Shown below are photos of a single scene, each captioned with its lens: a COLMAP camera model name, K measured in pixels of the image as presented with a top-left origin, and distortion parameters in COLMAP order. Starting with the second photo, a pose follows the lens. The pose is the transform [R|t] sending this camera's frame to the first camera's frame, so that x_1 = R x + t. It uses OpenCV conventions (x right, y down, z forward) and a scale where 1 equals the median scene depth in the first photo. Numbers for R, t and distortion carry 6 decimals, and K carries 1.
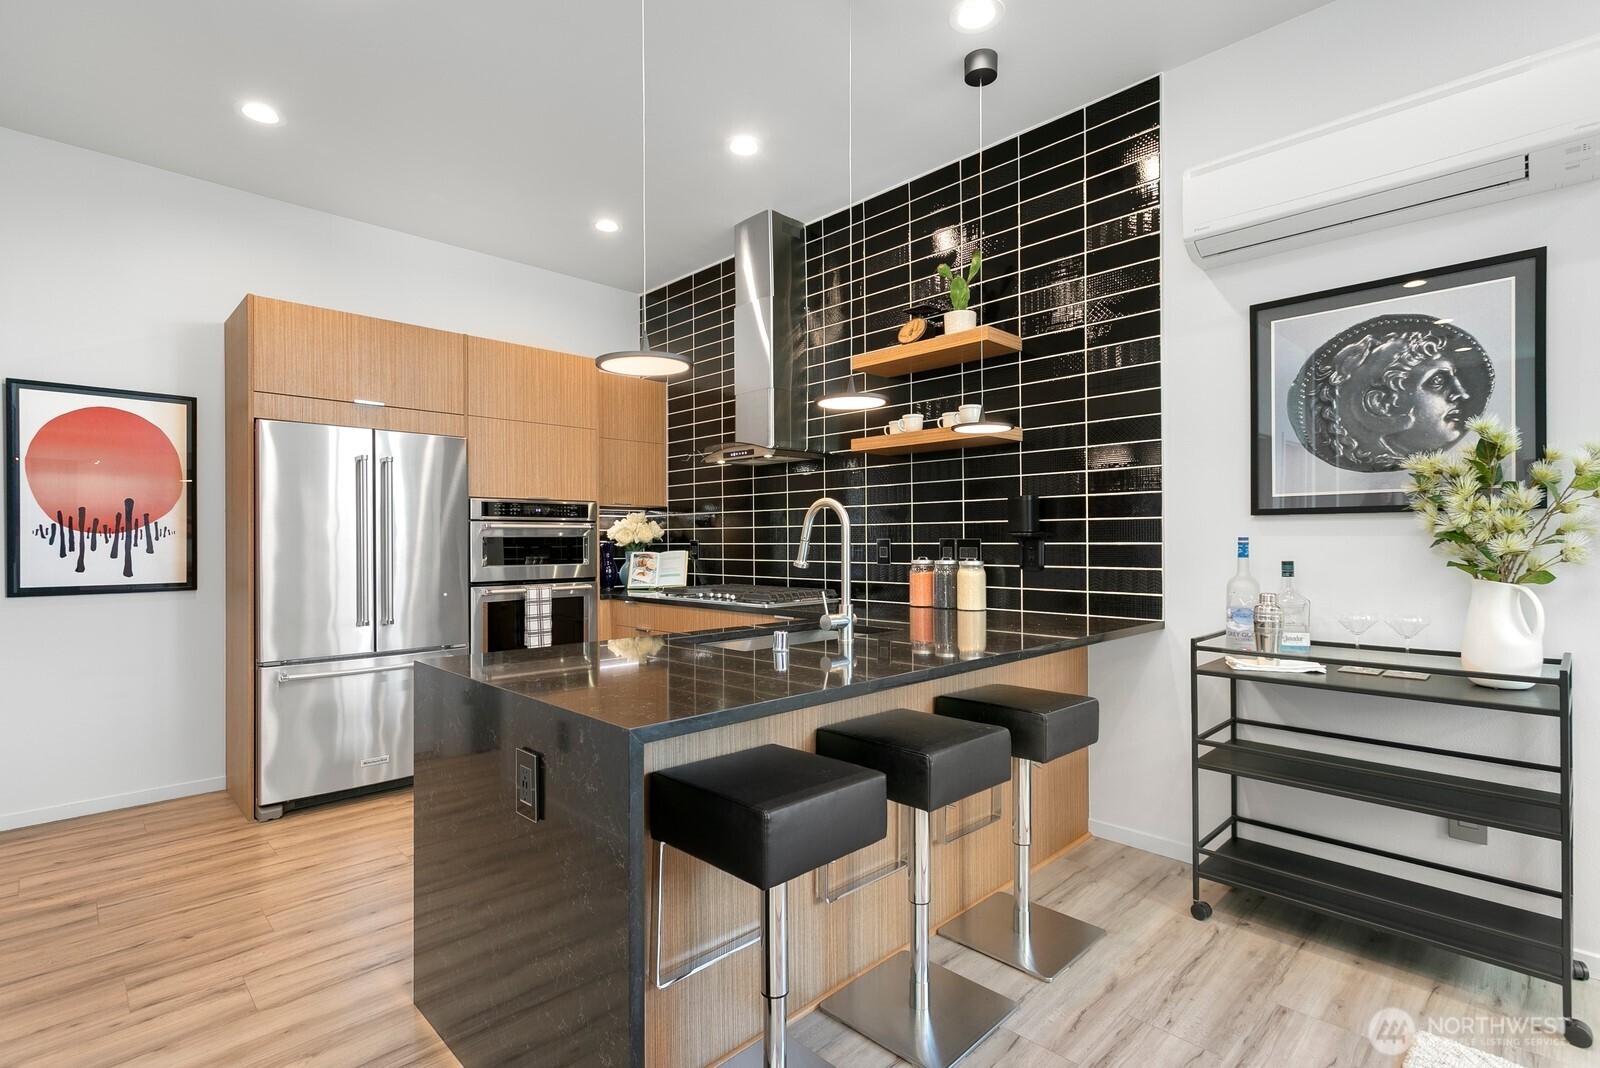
lens RADIAL K [[787.5, 0, 800.0], [0, 787.5, 534.0], [0, 0, 1]] dist [0.014553, 0.000166]
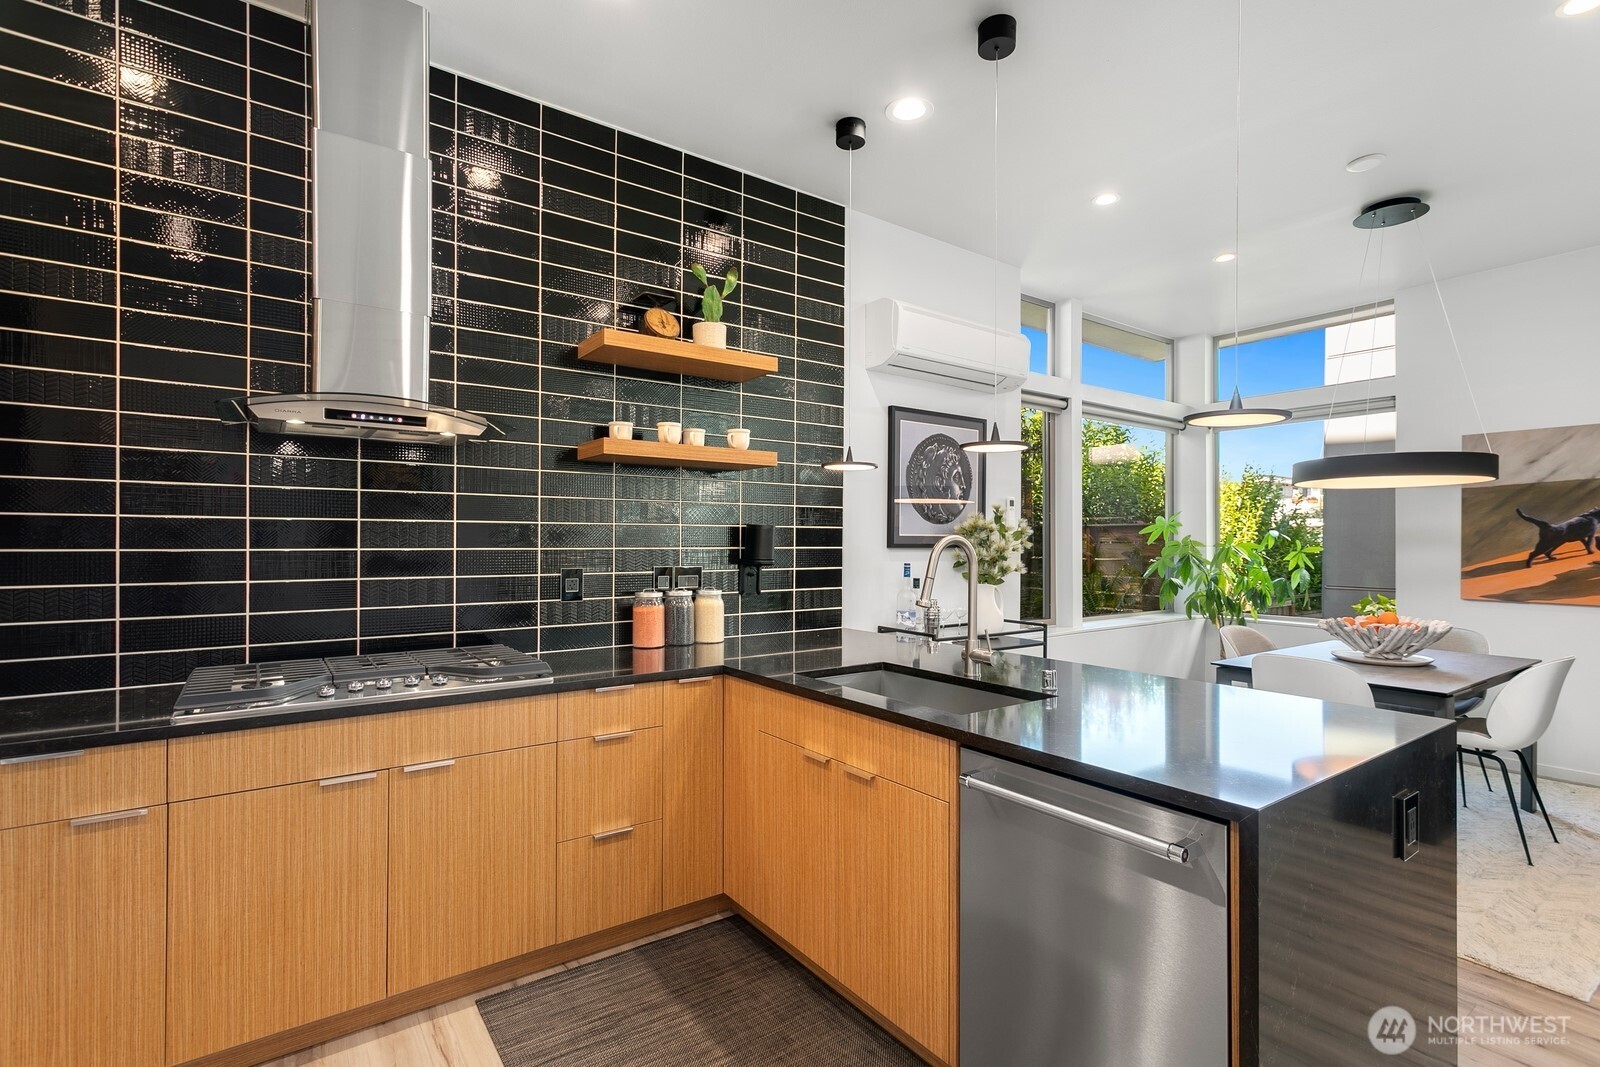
lens RADIAL K [[743.4, 0, 795.0], [0, 743.4, 540.5], [0, 0, 1]] dist [0.001336, 0.000732]
pose [[0.143543, 0.005472, 0.989629, -0.896536], [-0.014024, 0.999896, -0.003494, -0.032462], [-0.989545, -0.013377, 0.143605, 1.064142]]
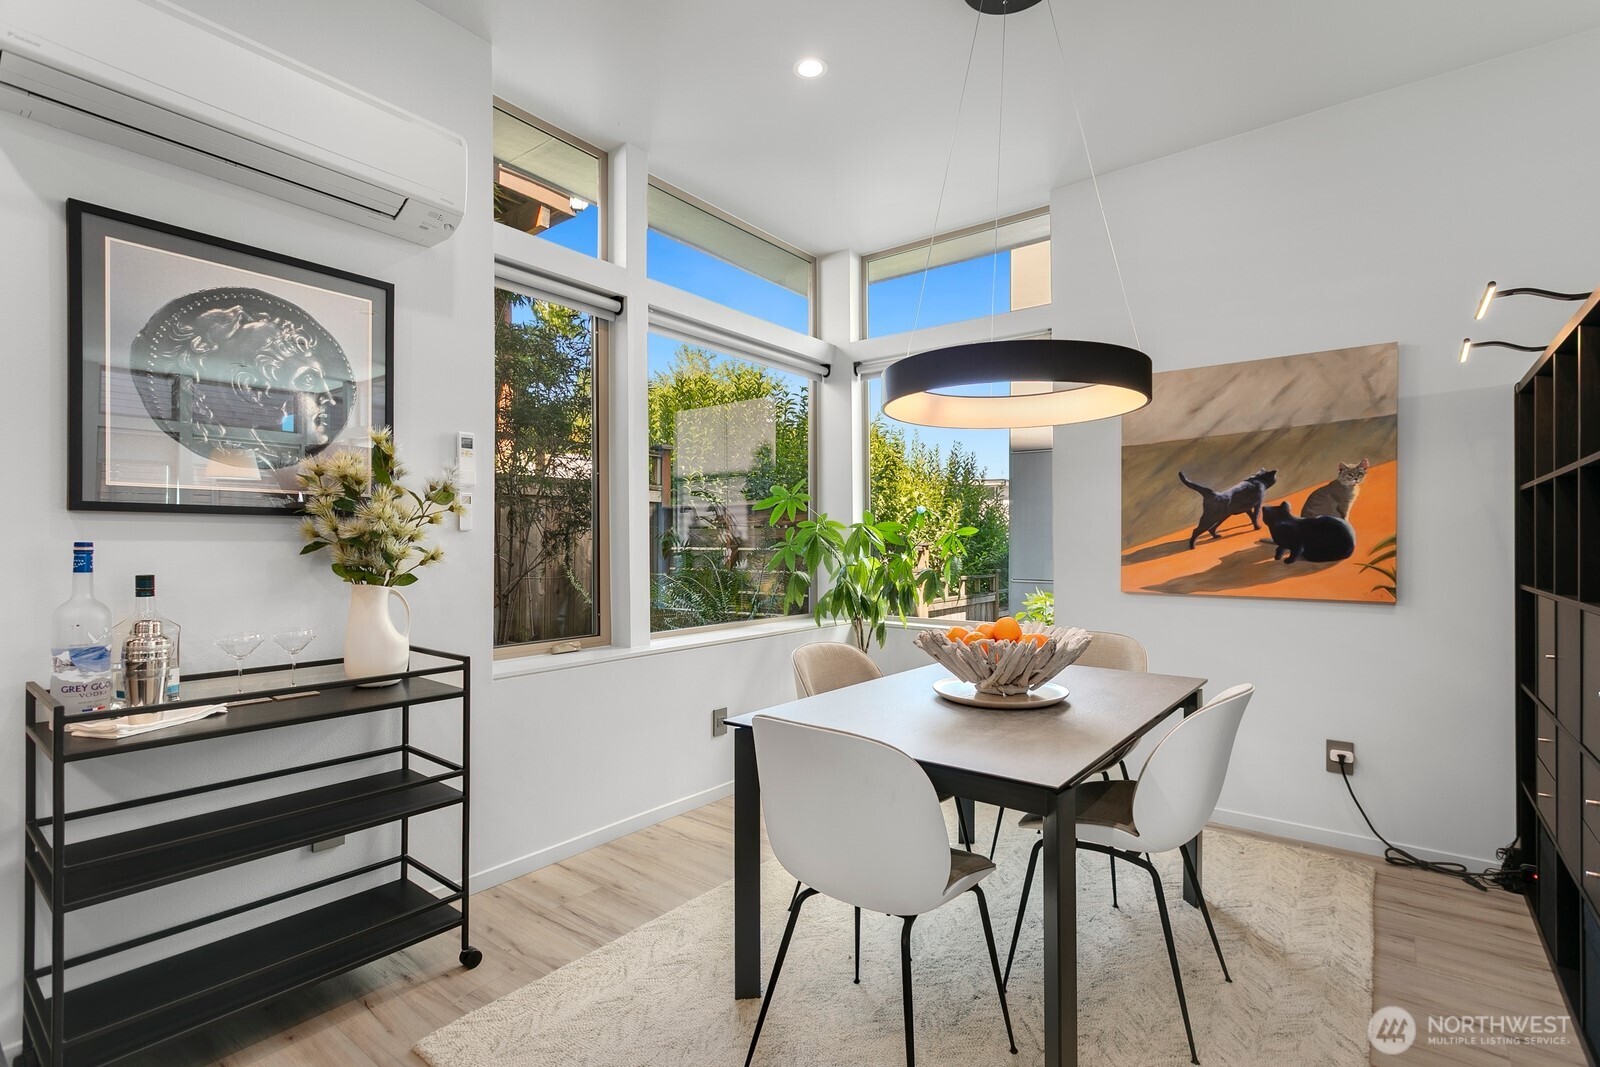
lens RADIAL K [[743.4, 0, 795.0], [0, 743.4, 540.5], [0, 0, 1]] dist [0.001336, 0.000732]
pose [[-0.141592, 0.006220, 0.989905, -0.157140], [-0.009350, 0.999927, -0.007620, 0.001870], [-0.989881, -0.010335, -0.141524, 0.518344]]
